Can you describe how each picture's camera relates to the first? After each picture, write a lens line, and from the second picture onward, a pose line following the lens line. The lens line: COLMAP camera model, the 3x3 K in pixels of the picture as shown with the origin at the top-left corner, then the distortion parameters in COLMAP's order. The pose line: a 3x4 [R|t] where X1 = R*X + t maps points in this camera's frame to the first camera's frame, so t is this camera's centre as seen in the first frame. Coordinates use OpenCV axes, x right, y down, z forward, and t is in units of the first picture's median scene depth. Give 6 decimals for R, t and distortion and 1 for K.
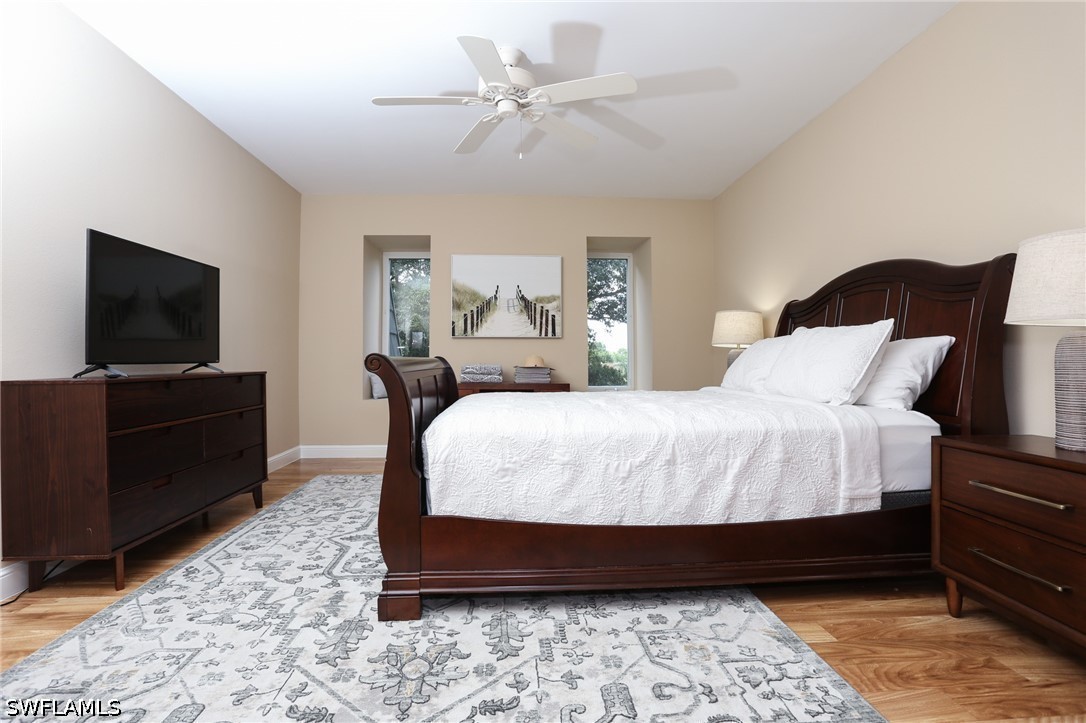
lens RADIAL K [[535.8, 0, 543.6], [0, 535.8, 358.0], [0, 0, 1]] dist [-0.080698, 0.041030]
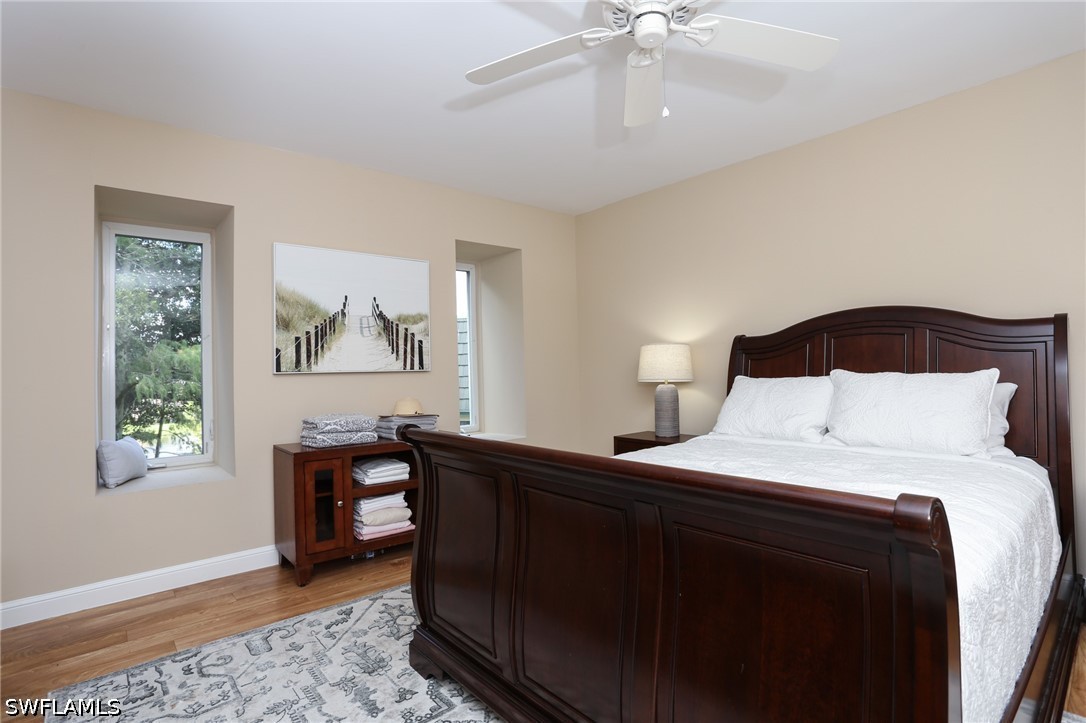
lens RADIAL K [[535.8, 0, 543.6], [0, 535.8, 358.0], [0, 0, 1]] dist [-0.080698, 0.041030]
pose [[0.798357, -0.003321, 0.602176, -0.289138], [0.017277, 0.999699, -0.017393, -0.040827], [-0.601937, 0.024289, 0.798174, 0.316226]]
